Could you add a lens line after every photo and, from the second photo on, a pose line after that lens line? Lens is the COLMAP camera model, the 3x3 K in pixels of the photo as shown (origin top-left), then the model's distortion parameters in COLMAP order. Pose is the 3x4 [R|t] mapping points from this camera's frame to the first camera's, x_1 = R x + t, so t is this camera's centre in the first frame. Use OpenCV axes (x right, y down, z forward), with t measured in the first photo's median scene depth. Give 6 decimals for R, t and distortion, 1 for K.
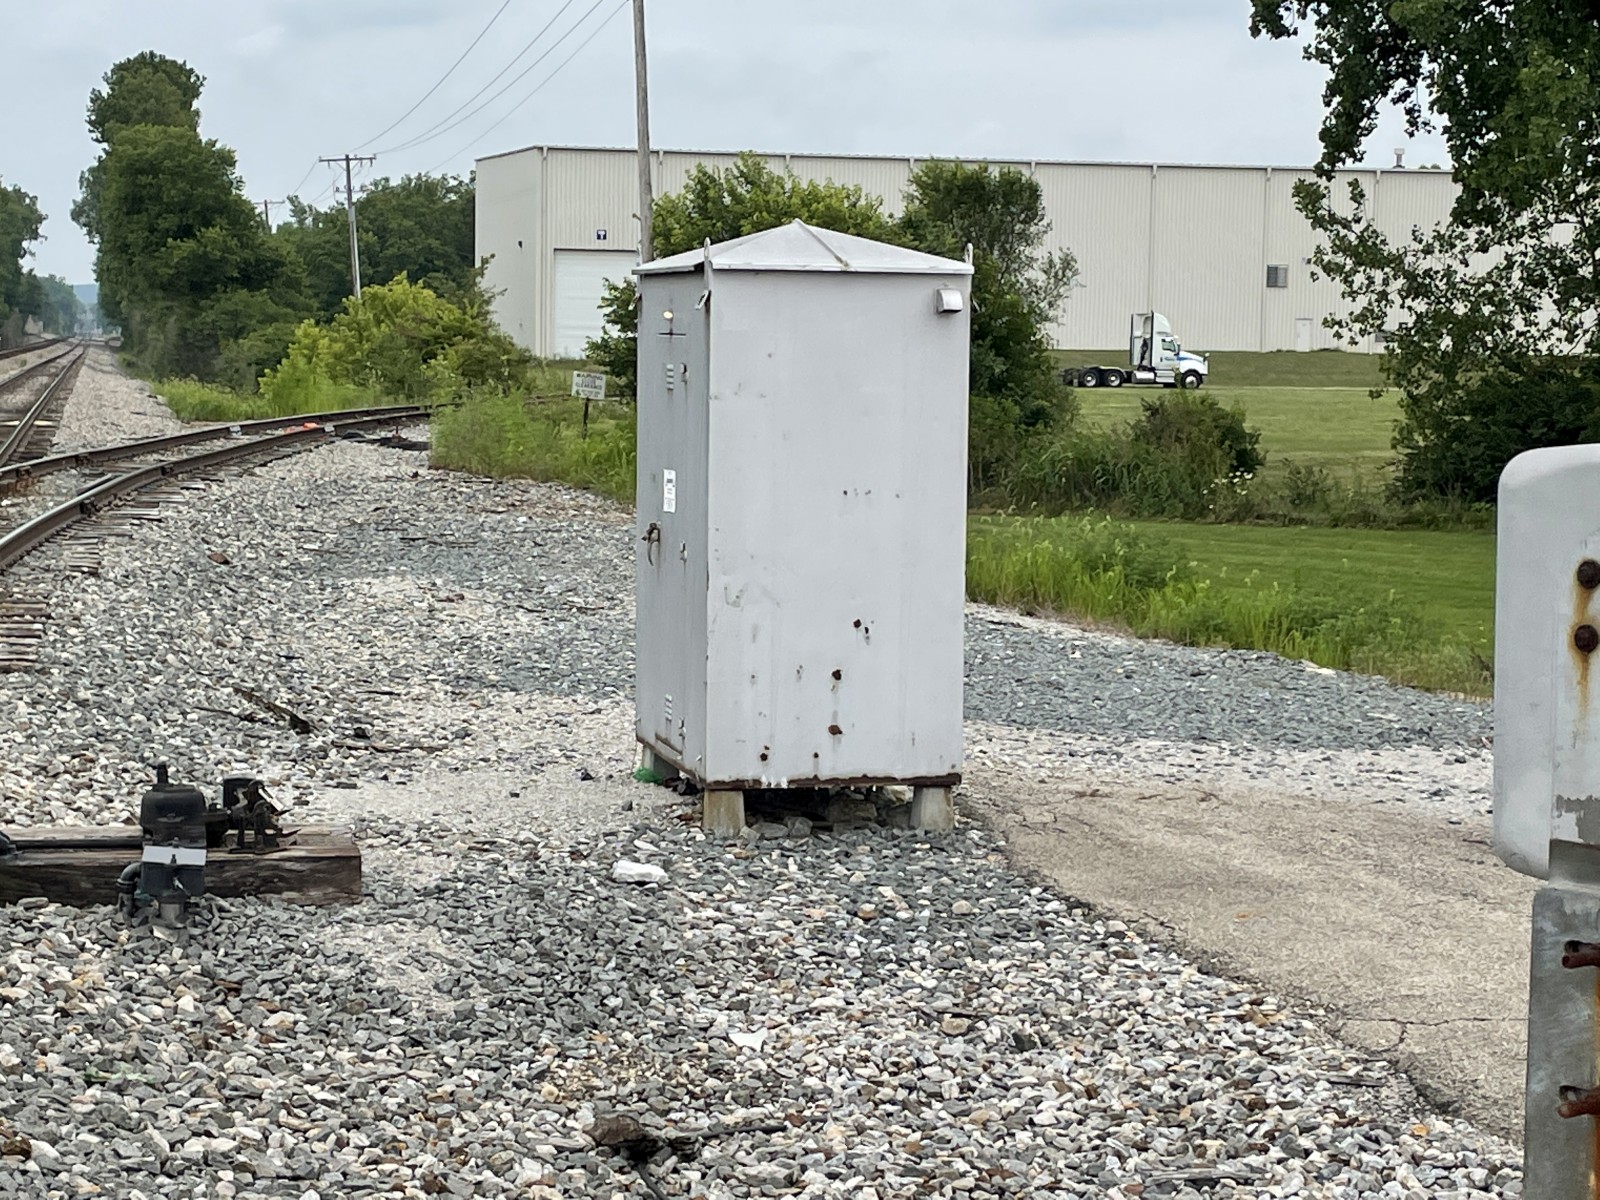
lens RADIAL K [[3159.4, 0, 800.0], [0, 3159.4, 600.0], [0, 0, 1]] dist [0.099176, 0.065892]
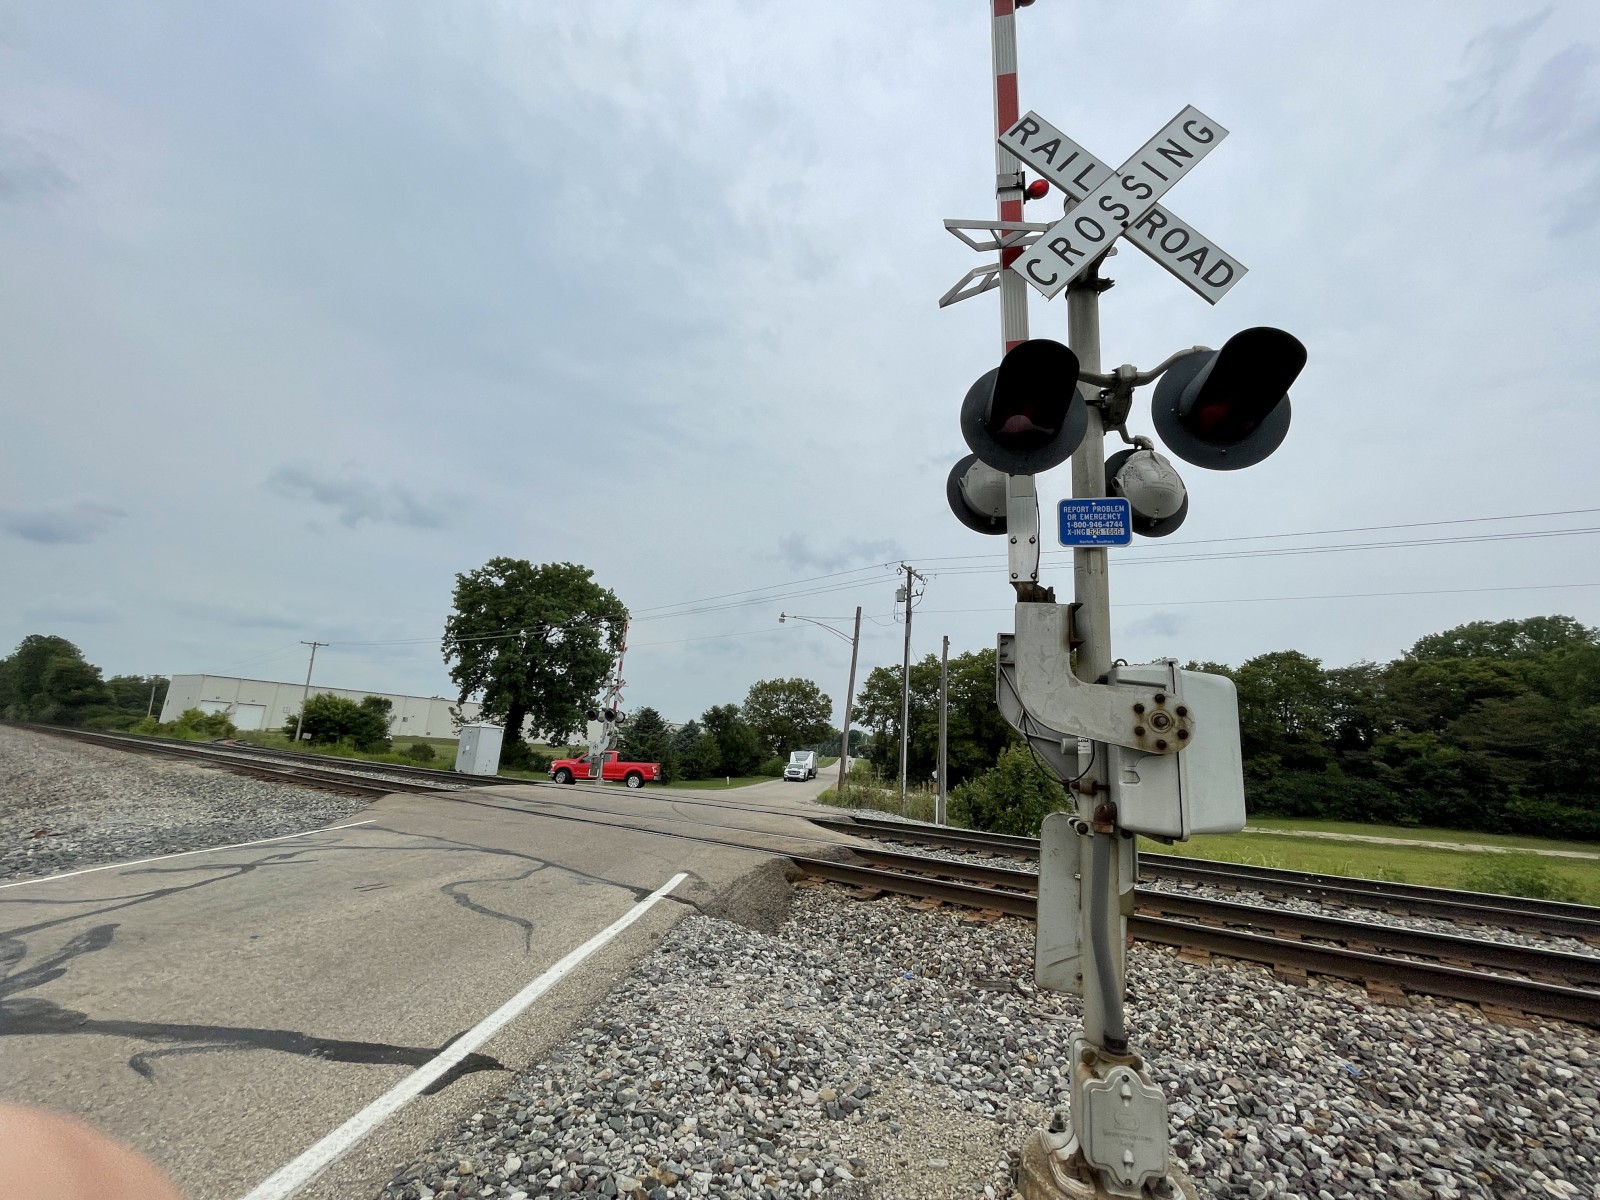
lens RADIAL K [[640.4, 0, 802.9], [0, 640.4, 600.3], [0, 0, 1]] dist [-0.006659, 0.000471]
pose [[0.750007, 0.185424, 0.634908, -0.148951], [0.010333, 0.956500, -0.291550, 0.031315], [-0.661350, 0.225224, 0.715465, -0.325978]]
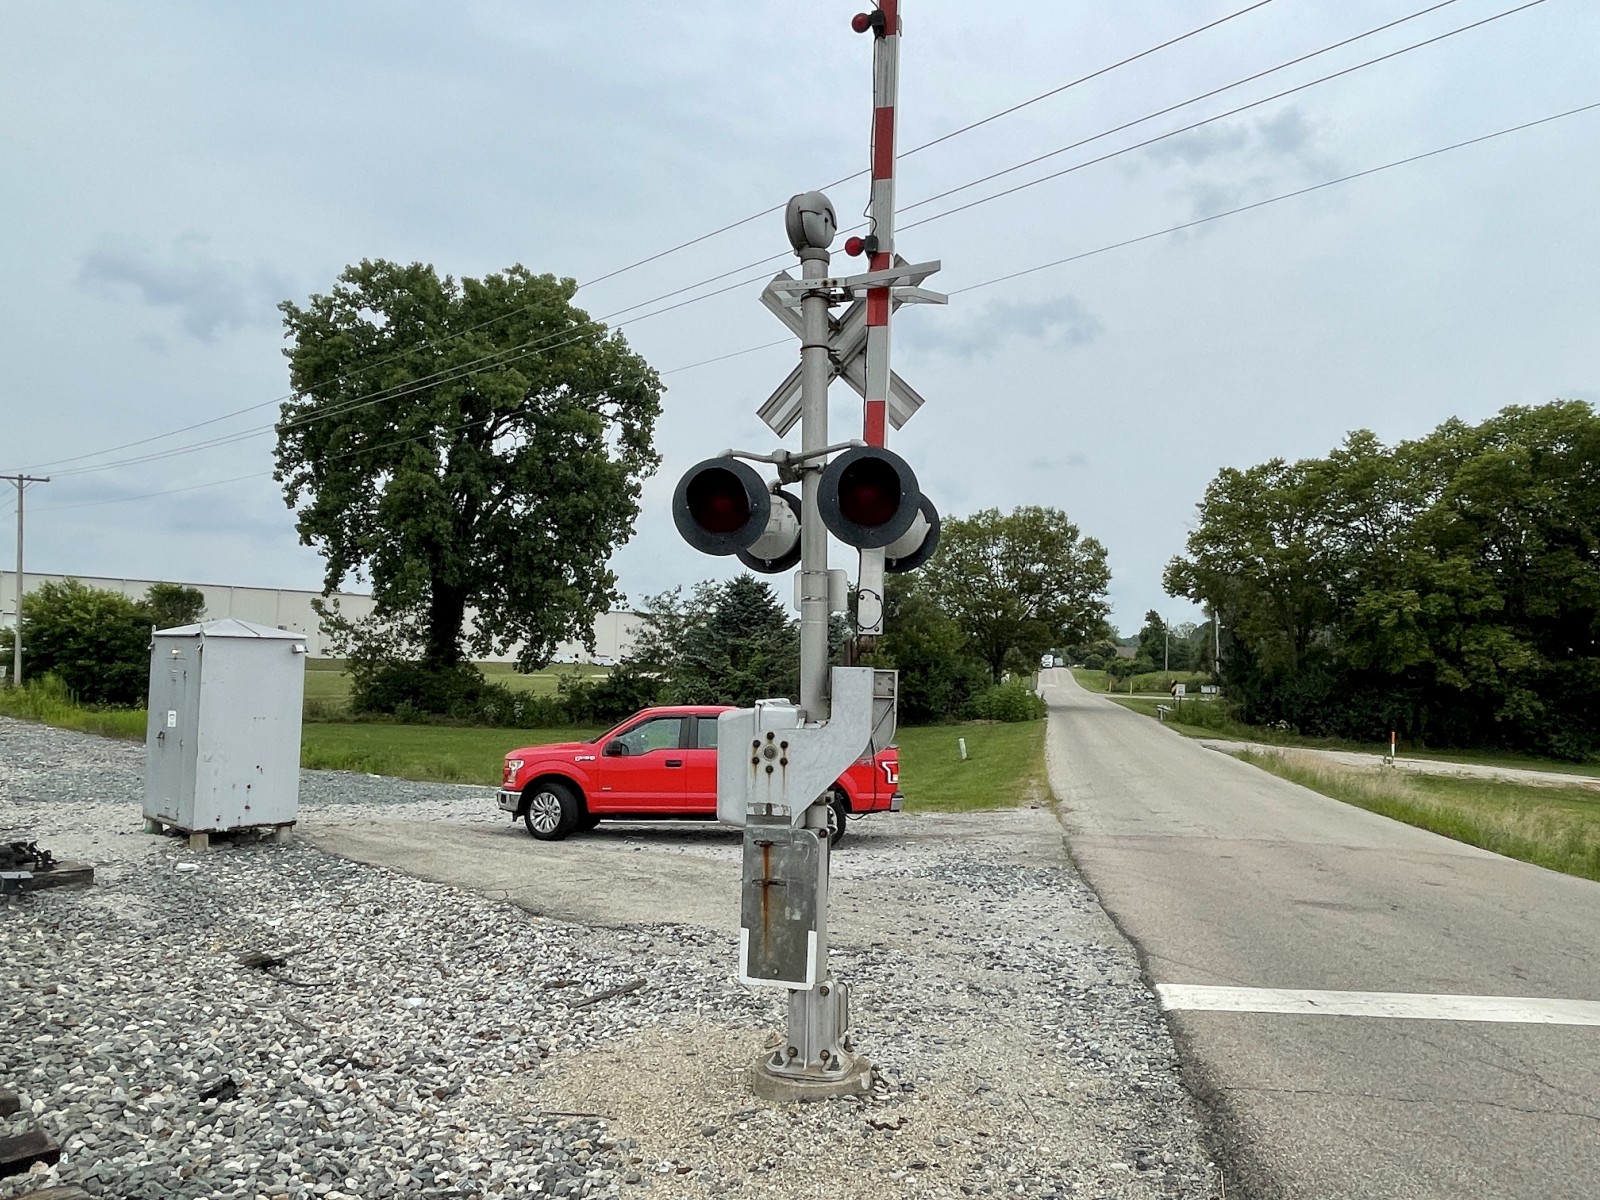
lens RADIAL K [[1082.2, 0, 801.0], [0, 1082.2, 605.1], [0, 0, 1]] dist [-0.001857, -0.006314]
pose [[0.828949, 0.035836, 0.558175, -0.017467], [0.035796, 0.992501, -0.116881, -0.000770], [-0.558177, 0.116869, 0.821450, -0.004989]]
